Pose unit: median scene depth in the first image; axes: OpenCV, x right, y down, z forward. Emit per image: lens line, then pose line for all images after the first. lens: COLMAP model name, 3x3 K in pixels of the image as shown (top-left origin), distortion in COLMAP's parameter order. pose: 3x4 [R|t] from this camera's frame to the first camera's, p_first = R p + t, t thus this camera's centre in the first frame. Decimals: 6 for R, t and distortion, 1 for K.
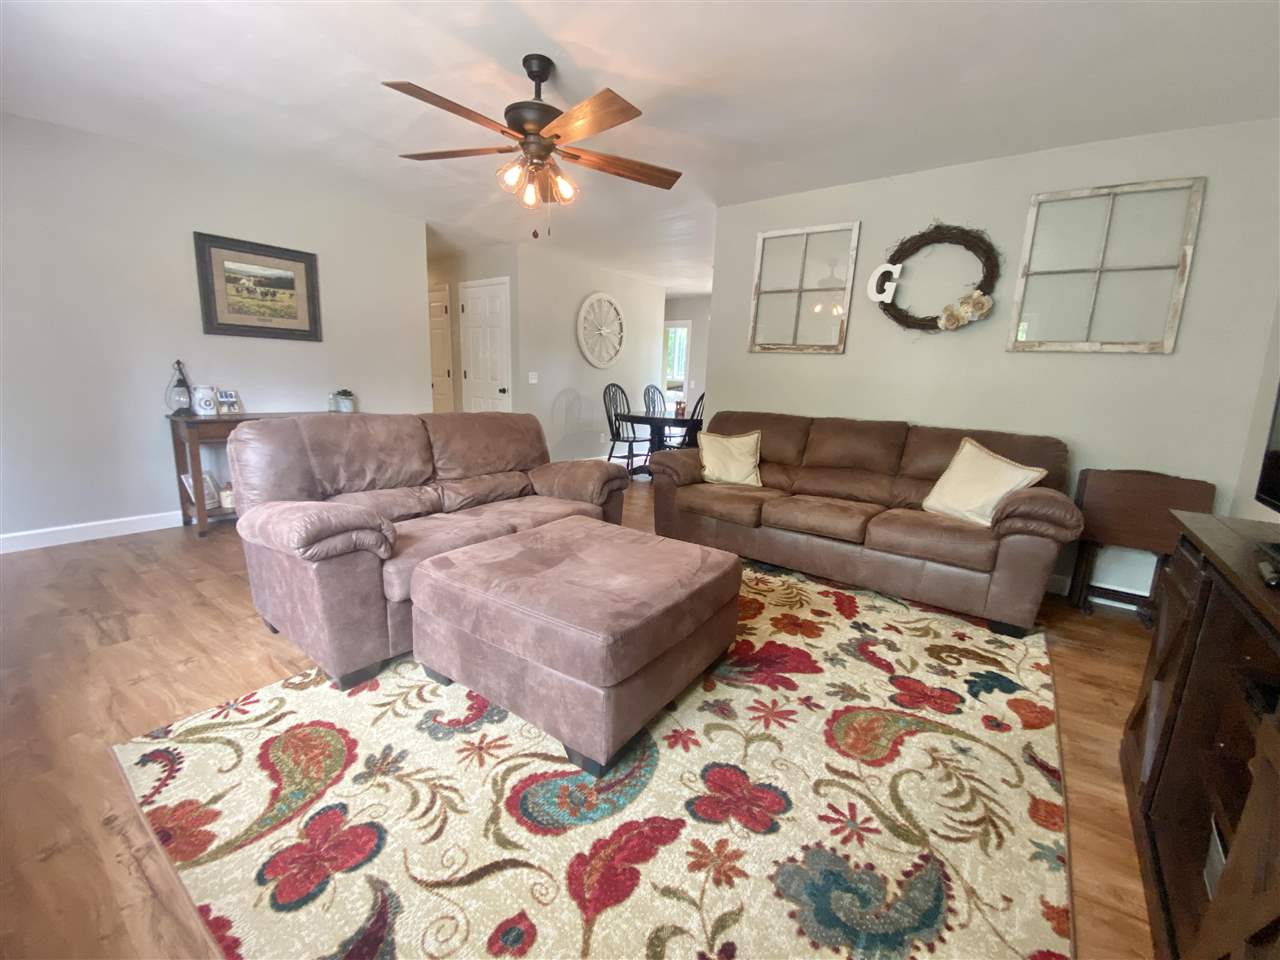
lens RADIAL K [[519.9, 0, 638.4], [0, 519.9, 477.9], [0, 0, 1]] dist [0.023318, -0.020555]
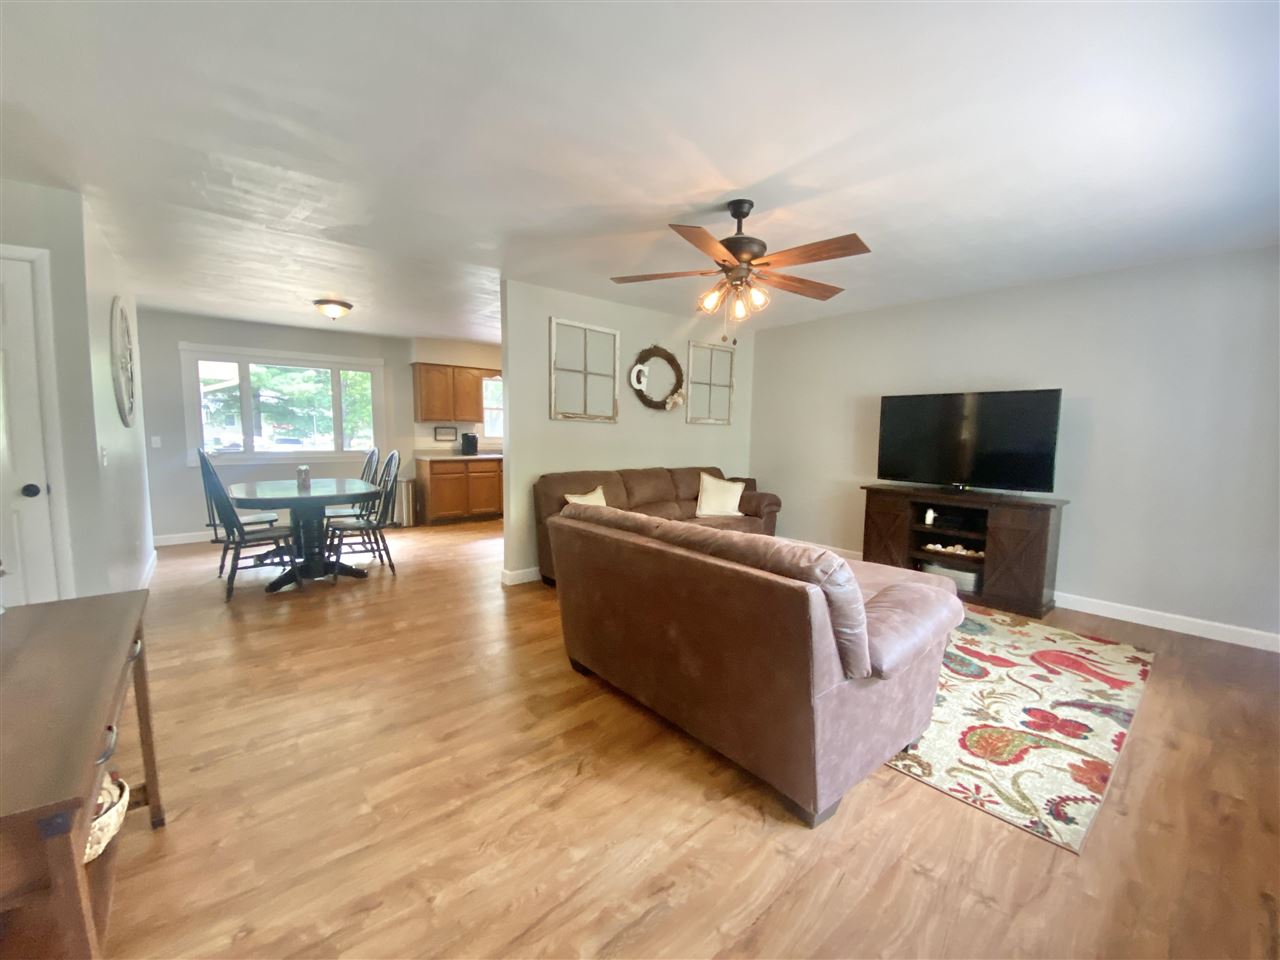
lens RADIAL K [[519.9, 0, 638.4], [0, 519.9, 477.9], [0, 0, 1]] dist [0.023318, -0.020555]
pose [[0.228765, -0.124331, 0.965509, -2.024991], [0.179903, 0.980127, 0.083588, -0.439915], [-0.956714, 0.154576, 0.246586, 1.397108]]
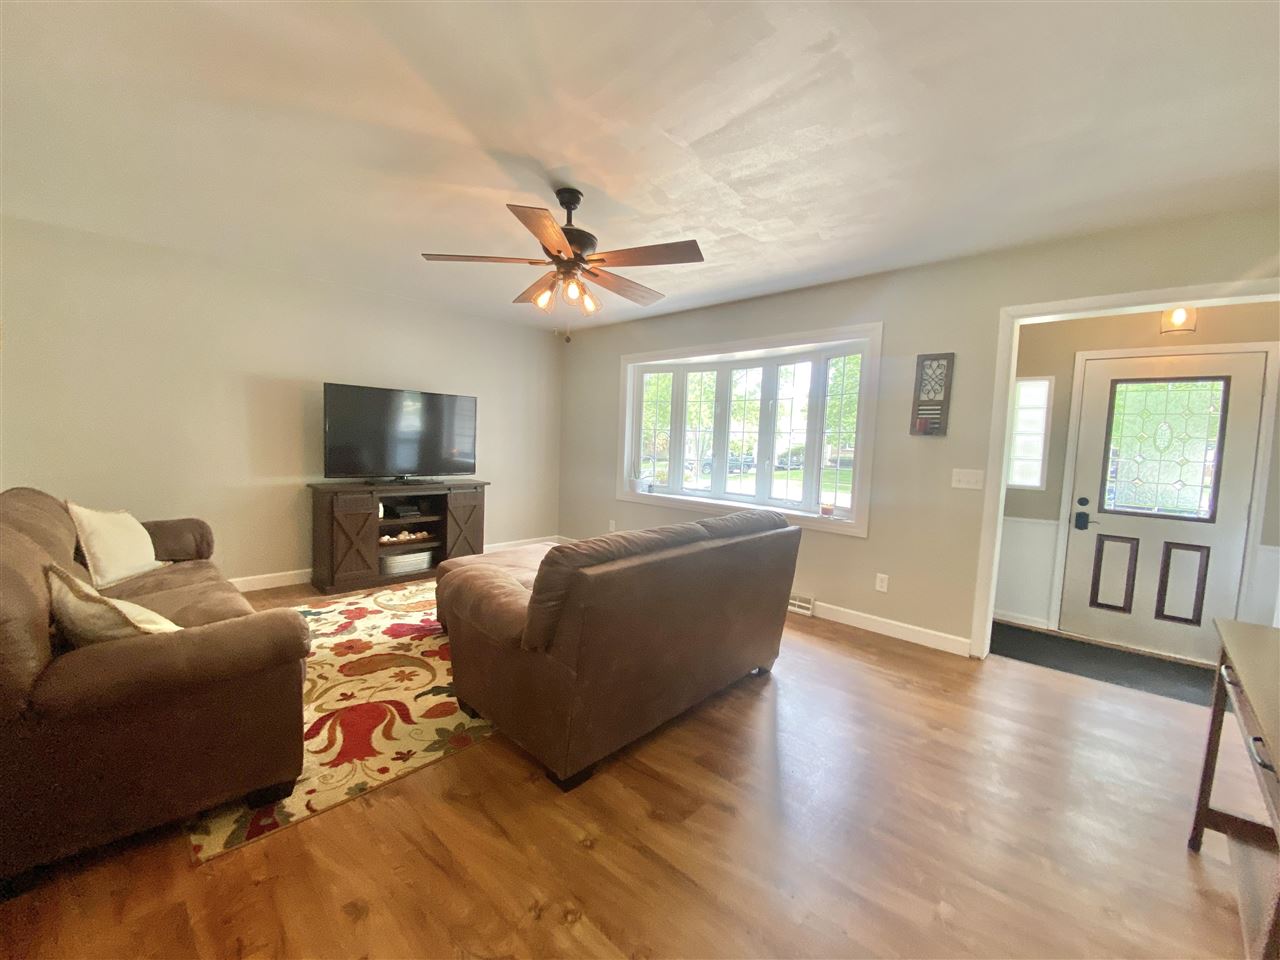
lens RADIAL K [[519.9, 0, 638.4], [0, 519.9, 477.9], [0, 0, 1]] dist [0.023318, -0.020555]
pose [[-0.990731, -0.081492, 0.108677, -0.708546], [-0.050047, 0.962760, 0.265686, -0.699458], [-0.126281, 0.257785, -0.957914, 3.044876]]
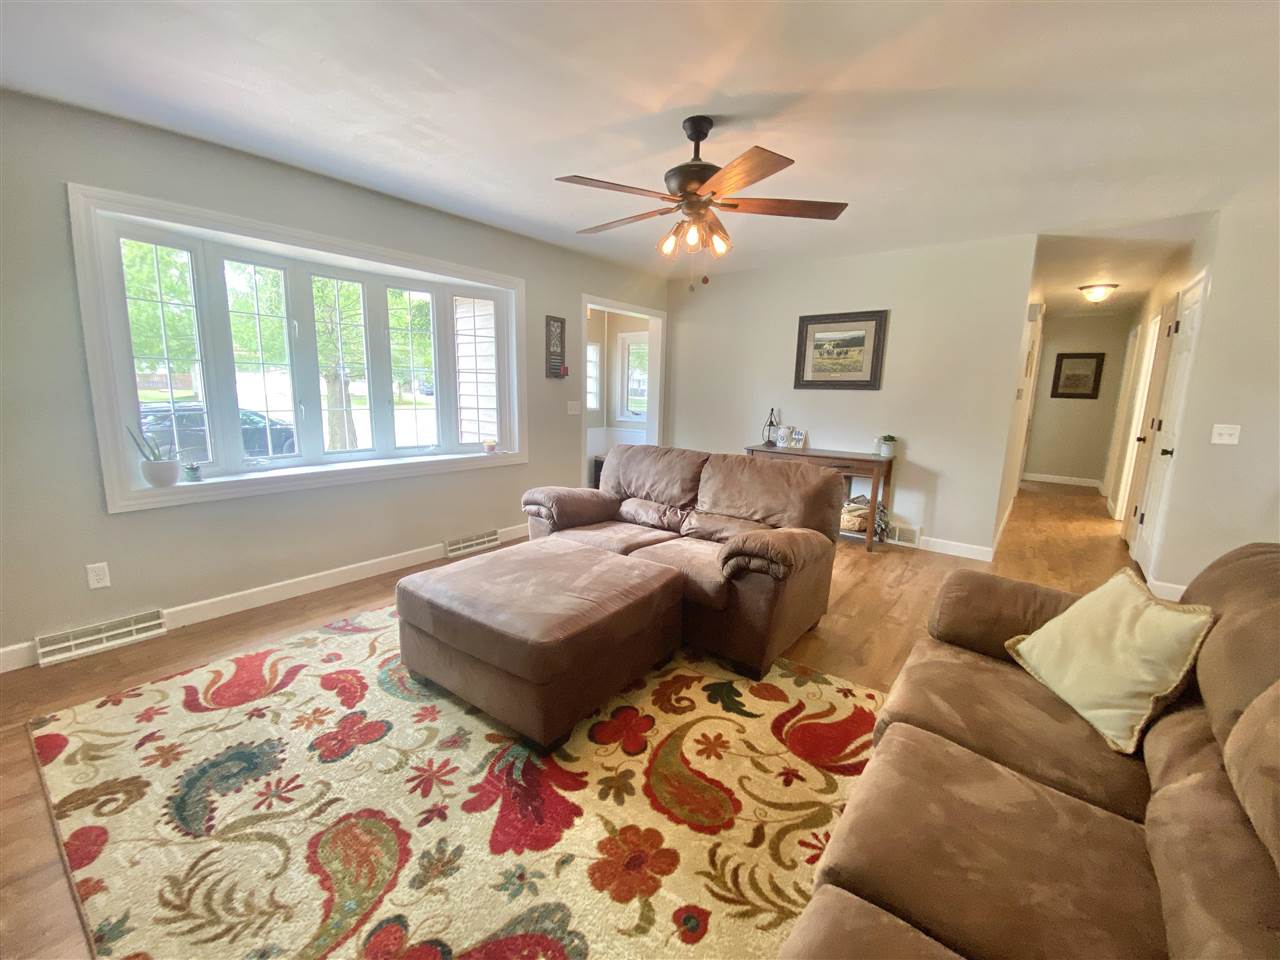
lens RADIAL K [[519.9, 0, 638.4], [0, 519.9, 477.9], [0, 0, 1]] dist [0.023318, -0.020555]
pose [[-0.014207, 0.132557, -0.991074, 1.258810], [-0.214202, 0.967760, 0.132510, -0.314321], [0.976686, 0.214172, 0.014646, 1.390273]]
